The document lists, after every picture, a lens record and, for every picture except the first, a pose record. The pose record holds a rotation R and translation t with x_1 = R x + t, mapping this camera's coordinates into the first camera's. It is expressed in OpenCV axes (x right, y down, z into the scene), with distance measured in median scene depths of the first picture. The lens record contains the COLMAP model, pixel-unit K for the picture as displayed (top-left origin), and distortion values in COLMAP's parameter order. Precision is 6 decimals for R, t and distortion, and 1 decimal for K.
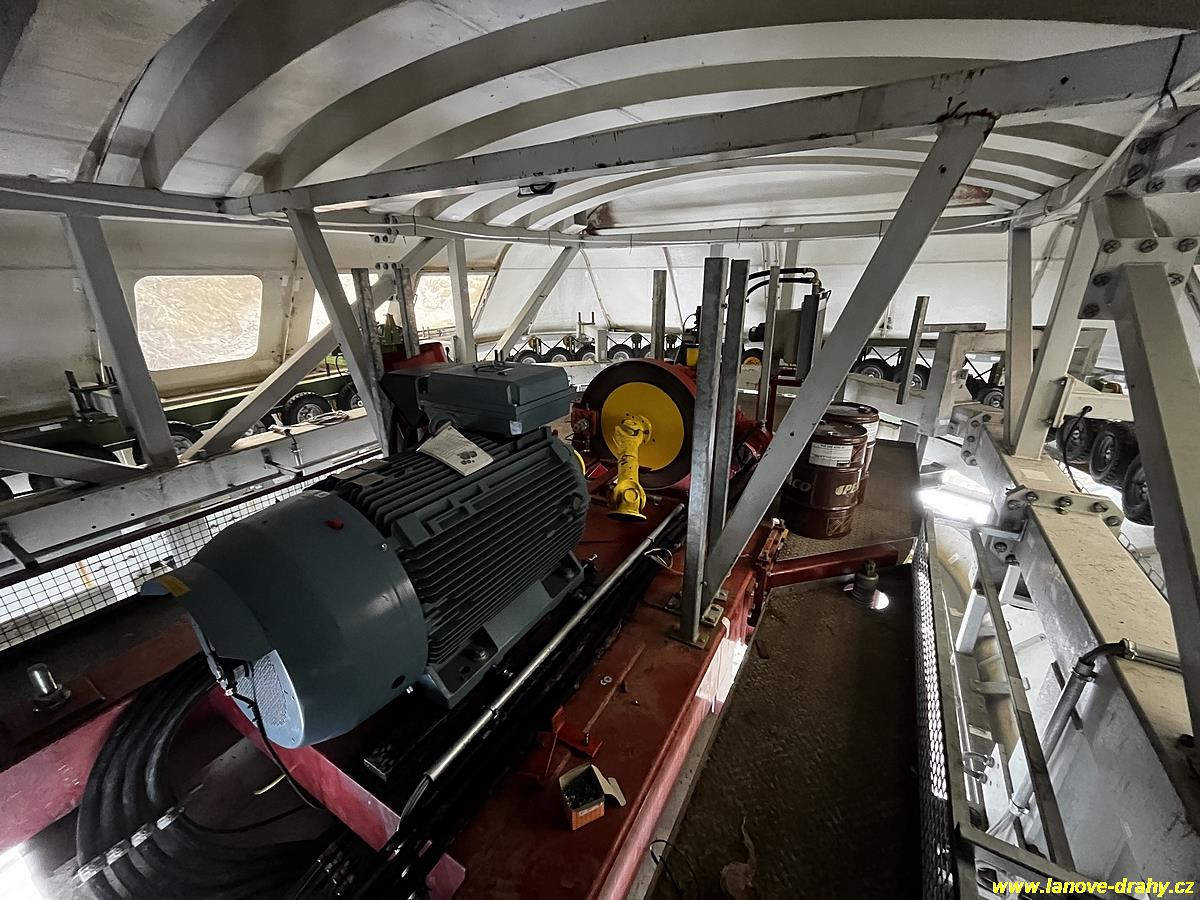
lens RADIAL K [[481.9, 0, 600.0], [0, 481.9, 450.0], [0, 0, 1]] dist [-0.004635, -0.000099]
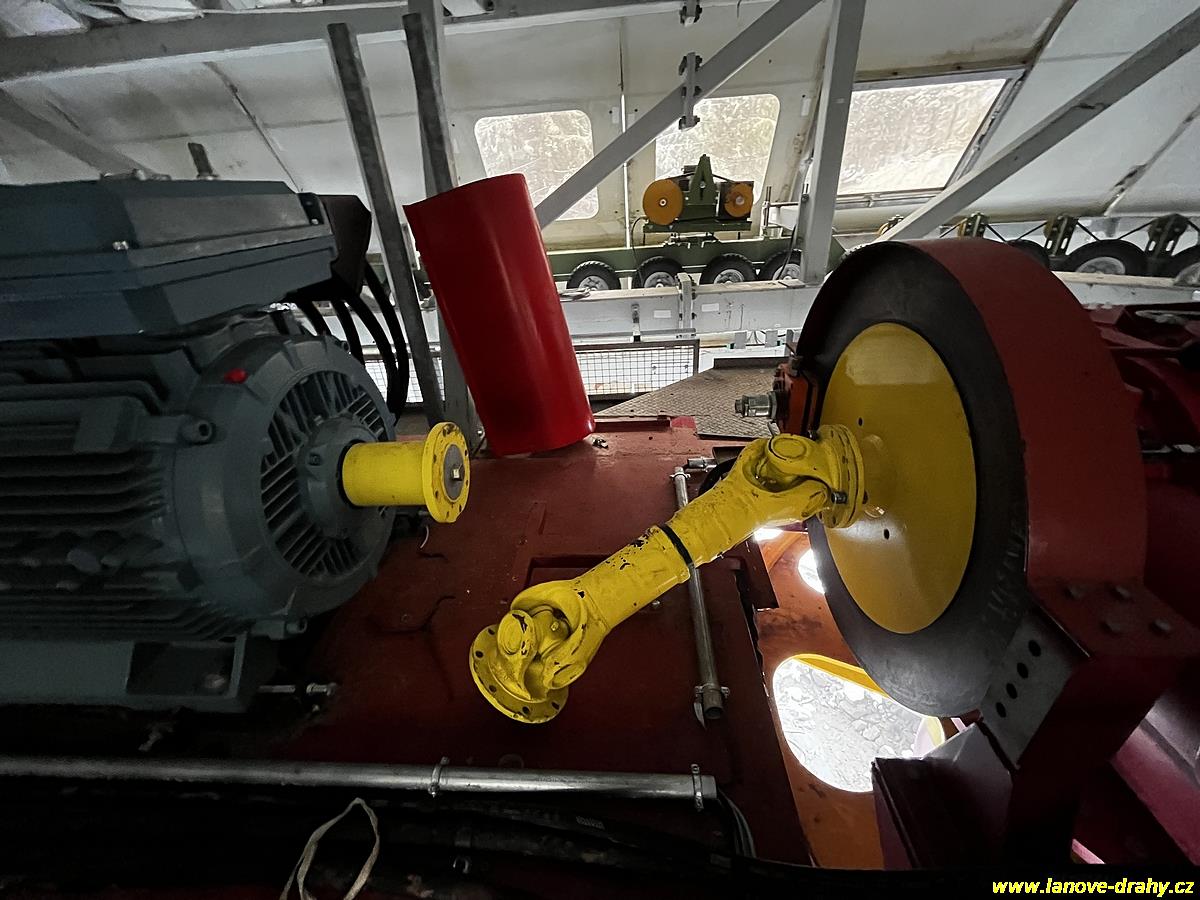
lens RADIAL K [[481.9, 0, 600.0], [0, 481.9, 450.0], [0, 0, 1]] dist [-0.004635, -0.000099]
pose [[0.447628, 0.444651, -0.775832, 0.166170], [-0.250445, 0.895224, 0.368580, -0.105346], [0.858433, 0.029316, 0.512088, 0.444185]]
